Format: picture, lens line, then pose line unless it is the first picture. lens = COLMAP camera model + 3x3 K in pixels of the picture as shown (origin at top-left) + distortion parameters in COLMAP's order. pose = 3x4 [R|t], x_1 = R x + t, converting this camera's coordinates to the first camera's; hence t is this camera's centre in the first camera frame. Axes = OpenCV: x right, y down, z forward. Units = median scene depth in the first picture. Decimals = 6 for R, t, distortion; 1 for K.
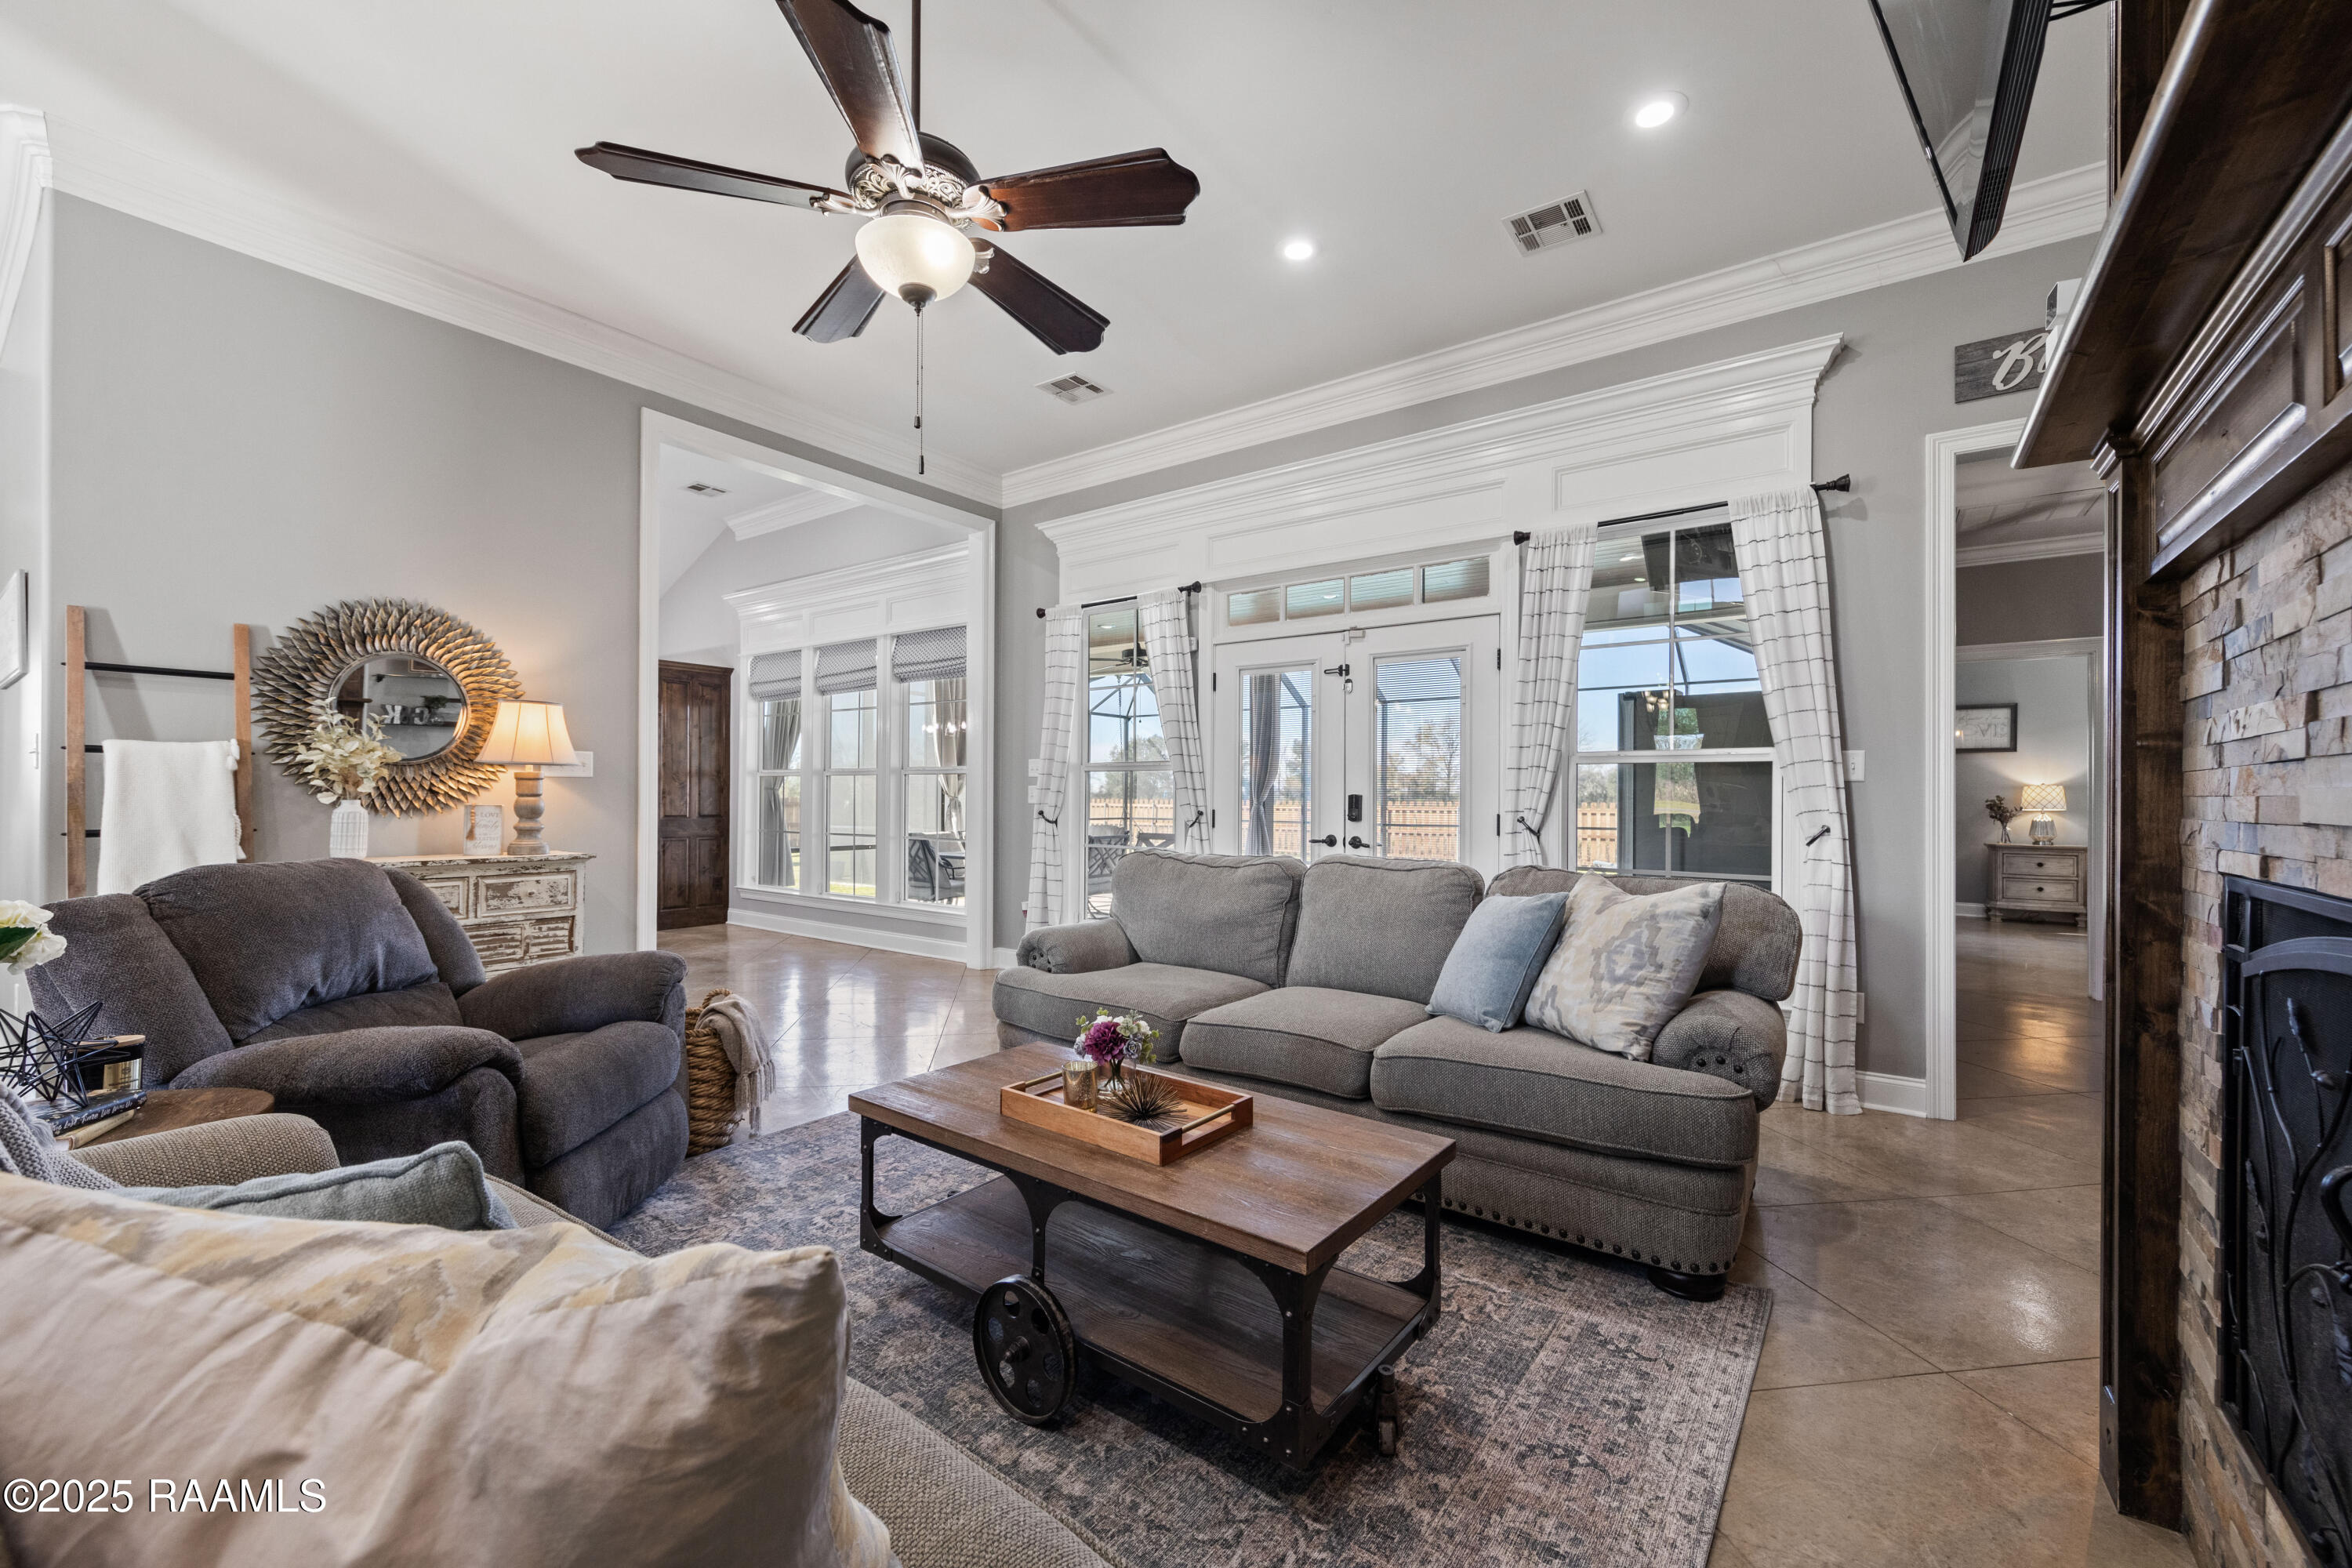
lens RADIAL K [[943.8, 0, 1175.8], [0, 943.8, 792.9], [0, 0, 1]] dist [0.006695, -0.000179]
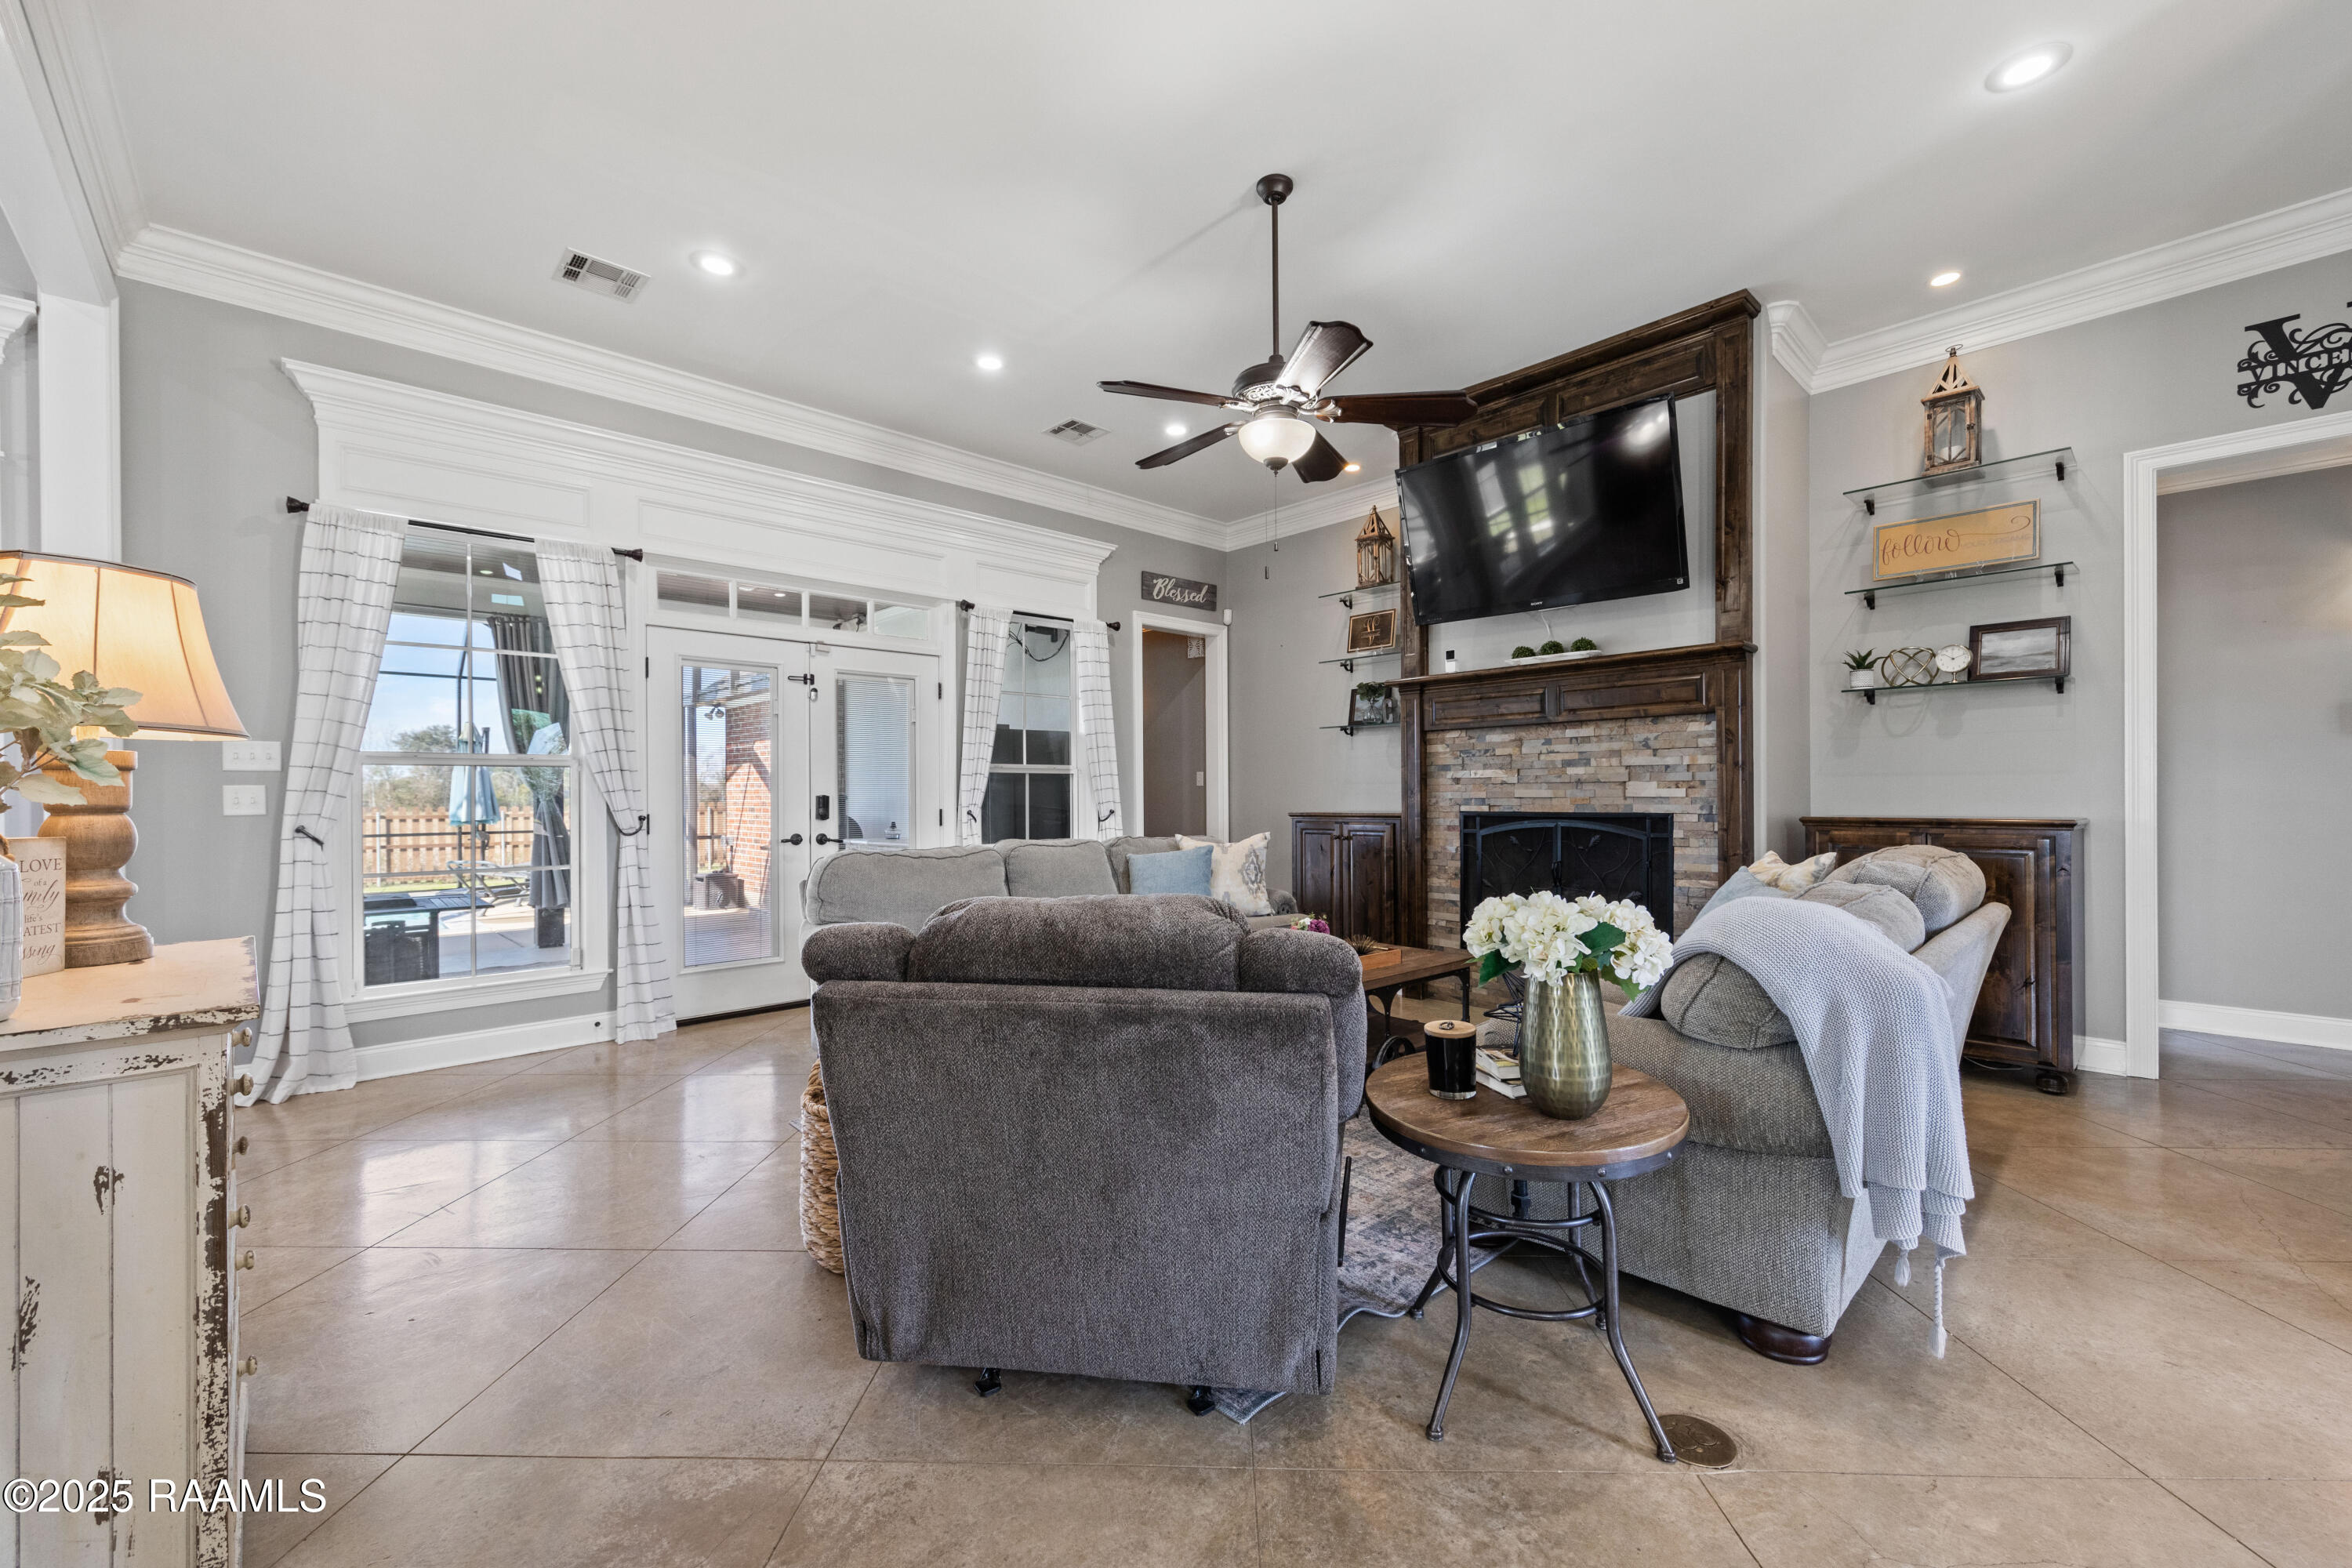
lens RADIAL K [[936.8, 0, 1174.5], [0, 936.8, 797.8], [0, 0, 1]] dist [0.005365, -0.001427]
pose [[0.186261, -0.009729, 0.982452, -0.980837], [0.004686, 0.999948, 0.009014, -0.003964], [-0.982489, 0.002925, 0.186297, 0.489686]]
